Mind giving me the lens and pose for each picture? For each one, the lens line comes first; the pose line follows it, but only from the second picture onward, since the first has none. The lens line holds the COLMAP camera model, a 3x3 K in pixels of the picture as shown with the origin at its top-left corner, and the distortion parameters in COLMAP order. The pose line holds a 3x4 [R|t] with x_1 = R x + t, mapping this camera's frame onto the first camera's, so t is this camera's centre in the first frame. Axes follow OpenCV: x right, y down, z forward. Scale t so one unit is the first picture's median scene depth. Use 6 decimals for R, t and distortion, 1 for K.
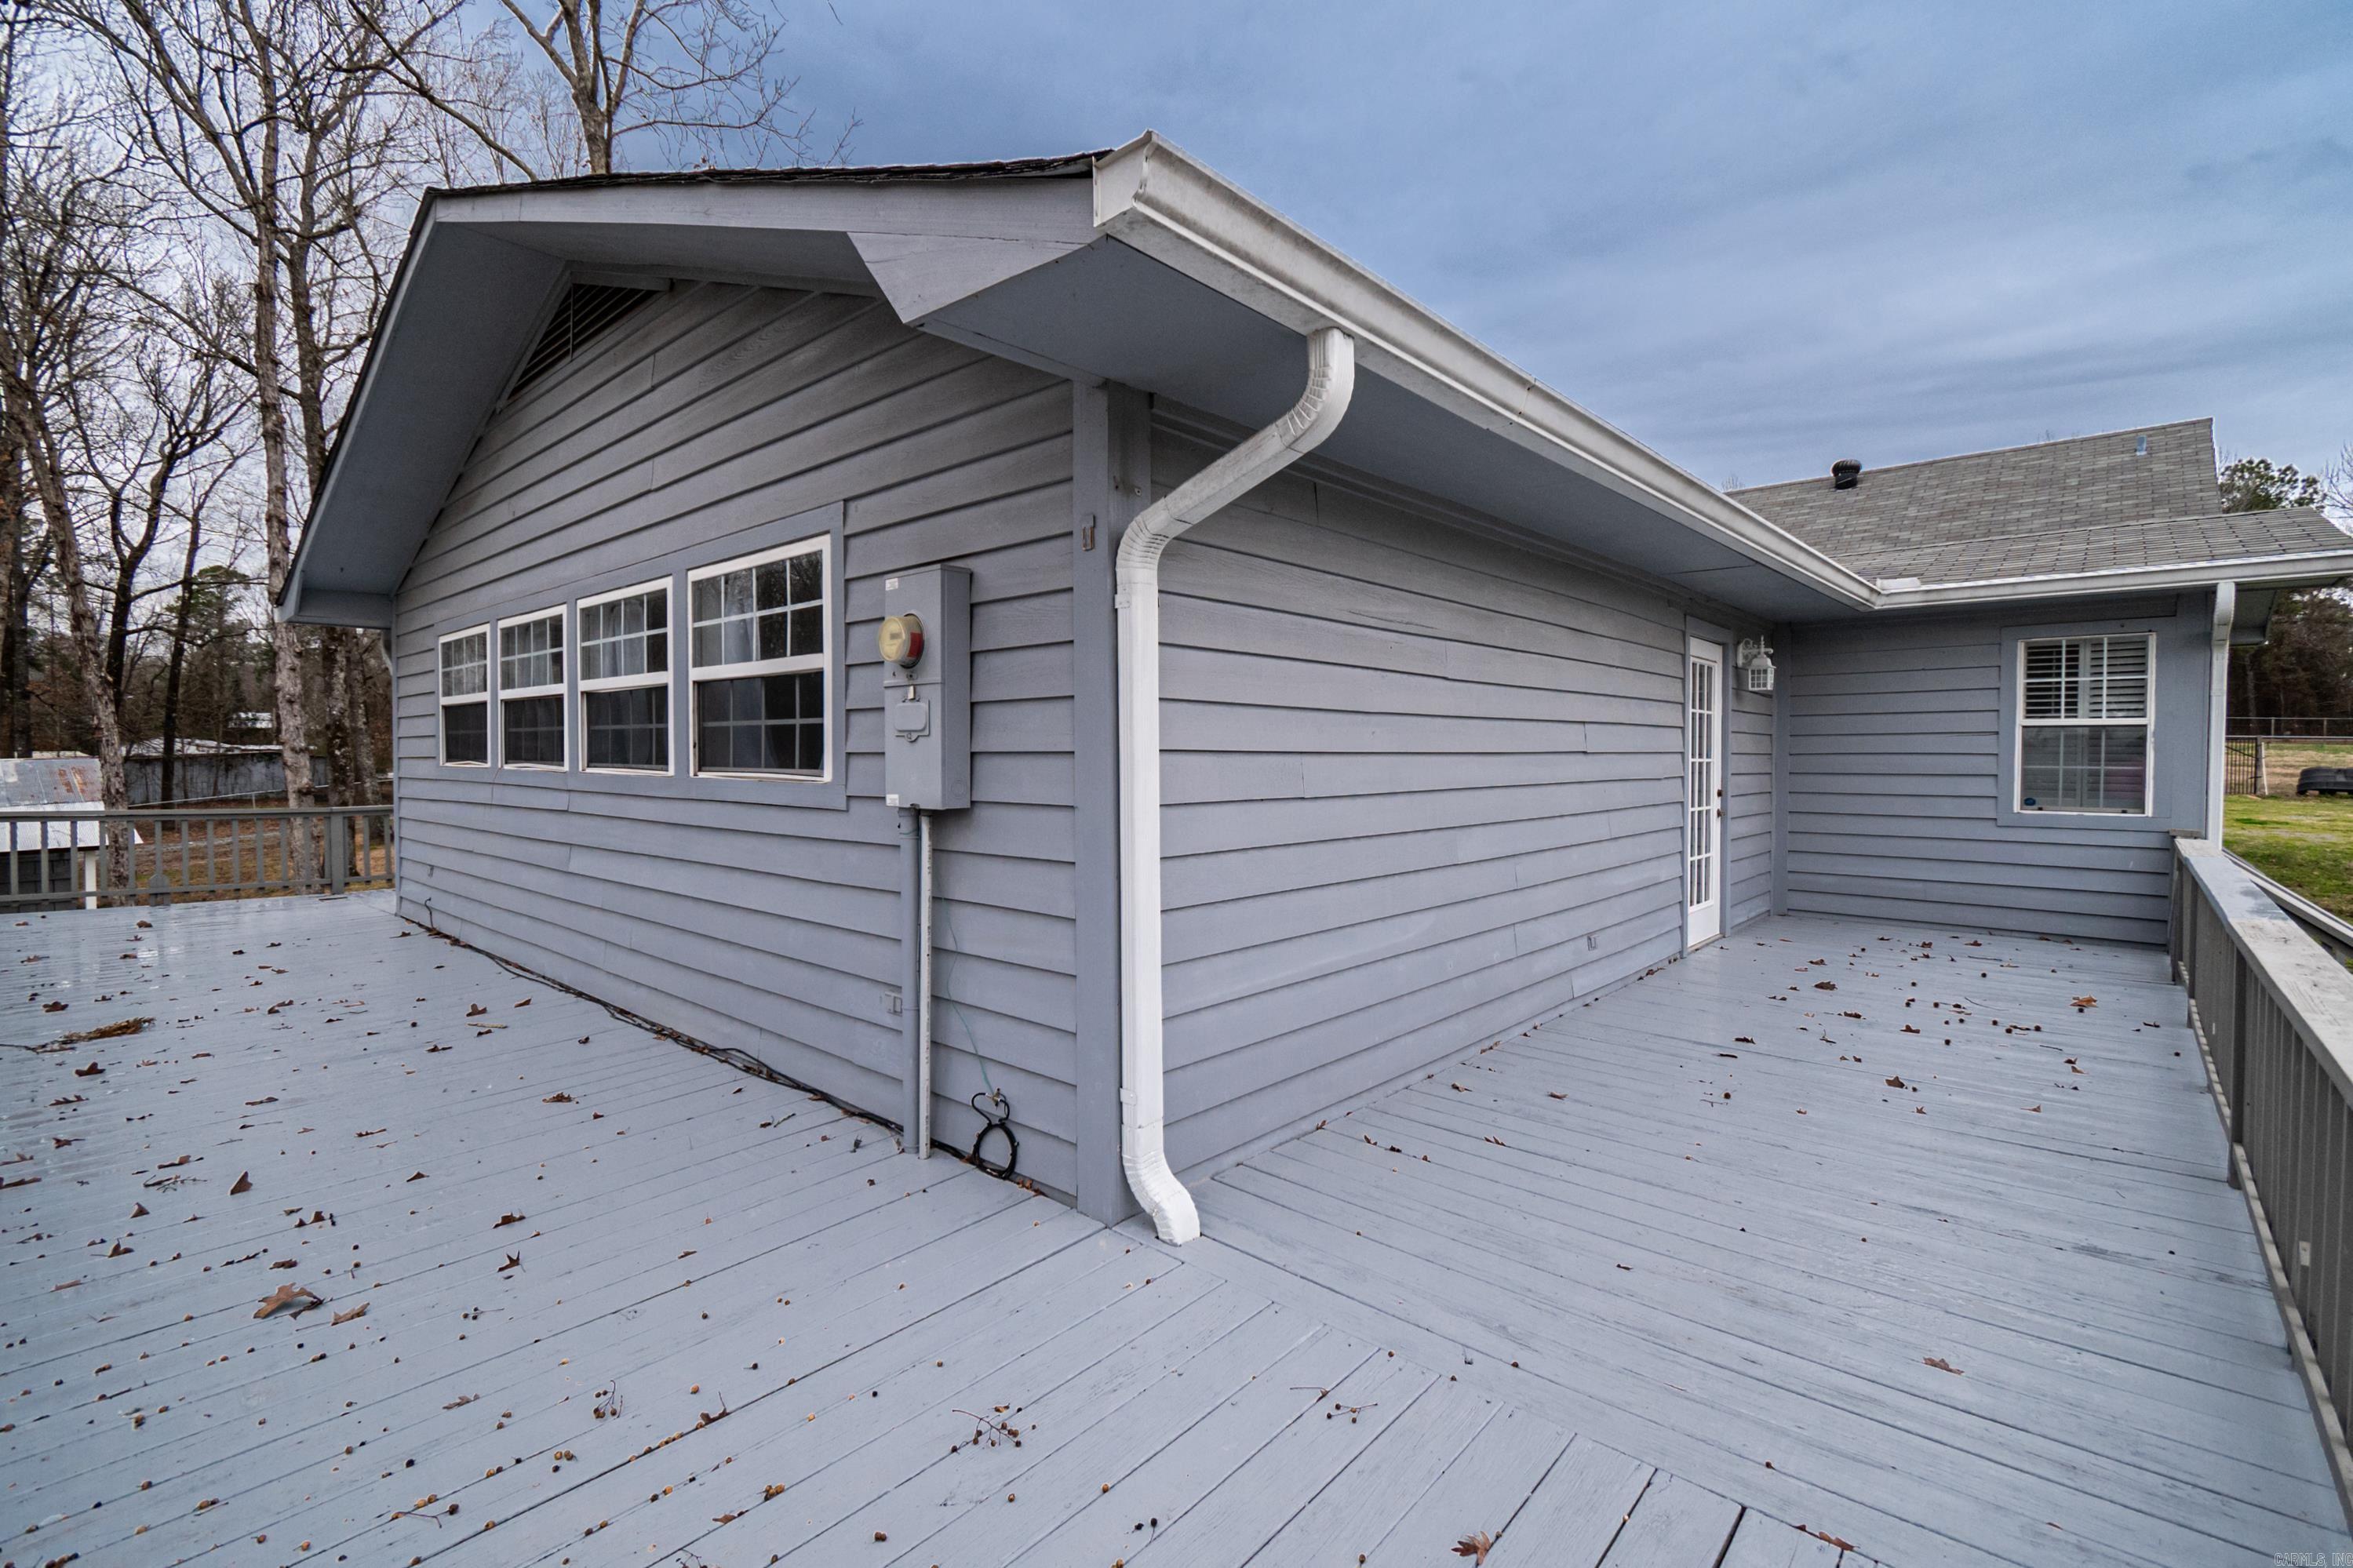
lens RADIAL K [[1049.2, 0, 1167.6], [0, 1049.2, 783.7], [0, 0, 1]] dist [-0.000063, 0.000054]
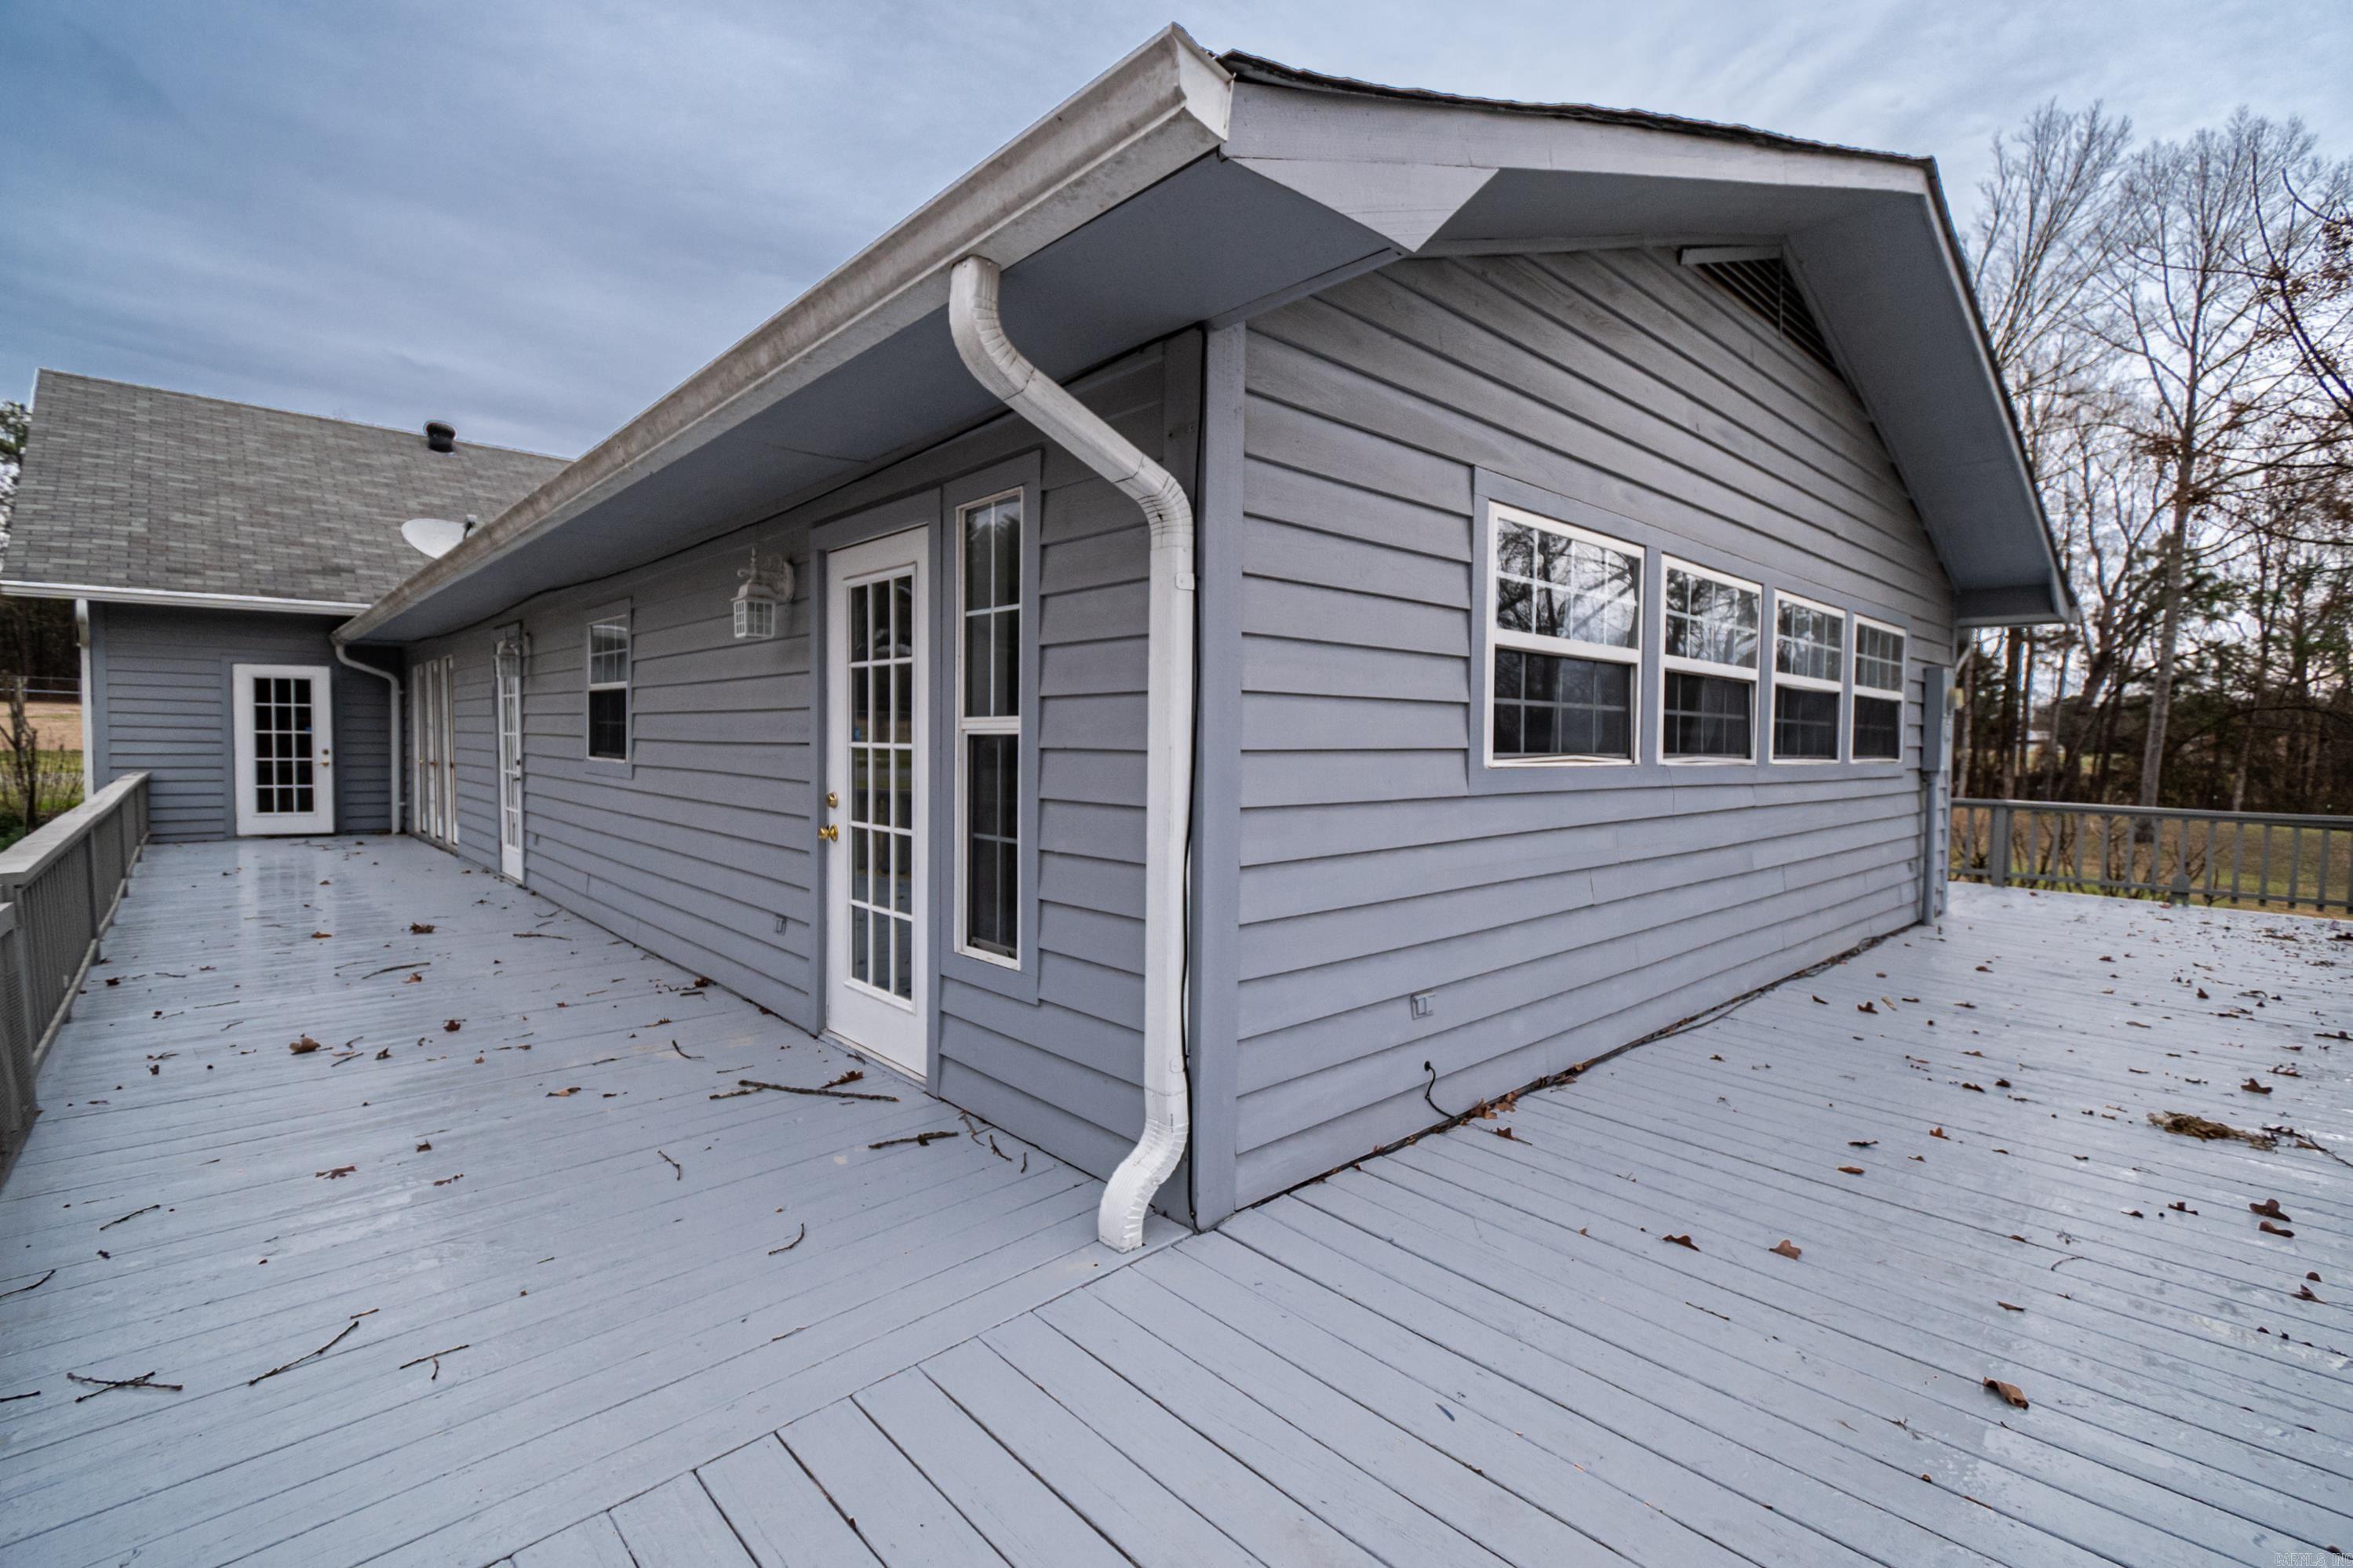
lens RADIAL K [[1049.2, 0, 1171.3], [0, 1049.2, 777.3], [0, 0, 1]] dist [-0.000063, 0.000054]
pose [[0.089799, -0.035874, 0.995314, -1.556293], [0.012526, 0.999313, 0.034888, -0.039973], [-0.995881, 0.009335, 0.090187, 1.435237]]
